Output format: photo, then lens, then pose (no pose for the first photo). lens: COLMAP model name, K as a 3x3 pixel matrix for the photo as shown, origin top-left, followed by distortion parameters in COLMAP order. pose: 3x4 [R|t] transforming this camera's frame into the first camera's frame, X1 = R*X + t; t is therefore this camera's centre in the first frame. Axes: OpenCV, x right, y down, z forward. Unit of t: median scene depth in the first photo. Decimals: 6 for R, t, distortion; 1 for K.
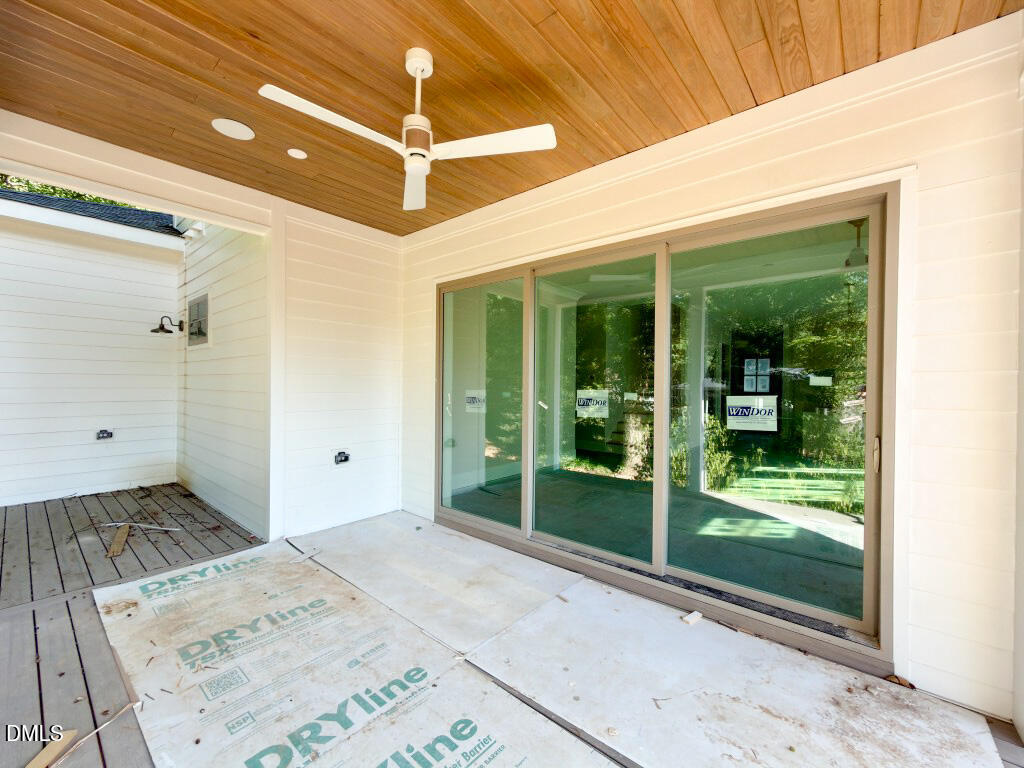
lens RADIAL K [[410.7, 0, 519.8], [0, 410.7, 388.9], [0, 0, 1]] dist [0.003802, -0.000443]
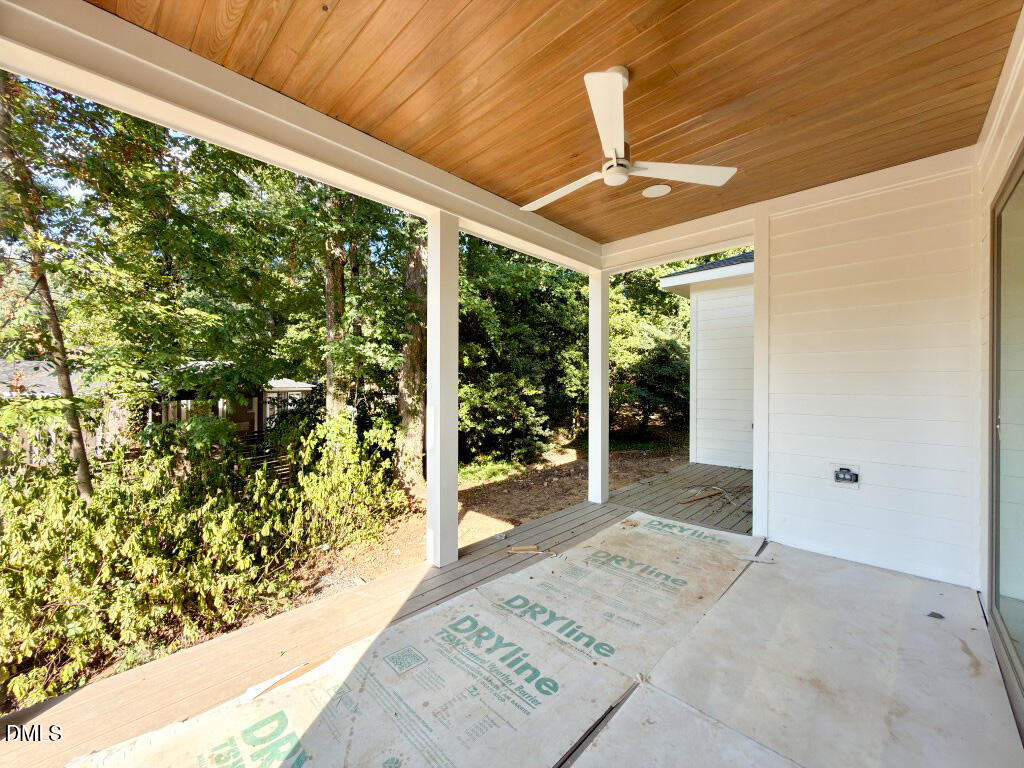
lens RADIAL K [[410.7, 0, 518.5], [0, 410.7, 381.7], [0, 0, 1]] dist [0.003802, -0.000443]
pose [[-0.053078, -0.017774, -0.998432, 0.643425], [-0.014340, 0.999752, -0.017036, 0.008382], [0.998487, 0.013414, -0.053320, 0.619665]]
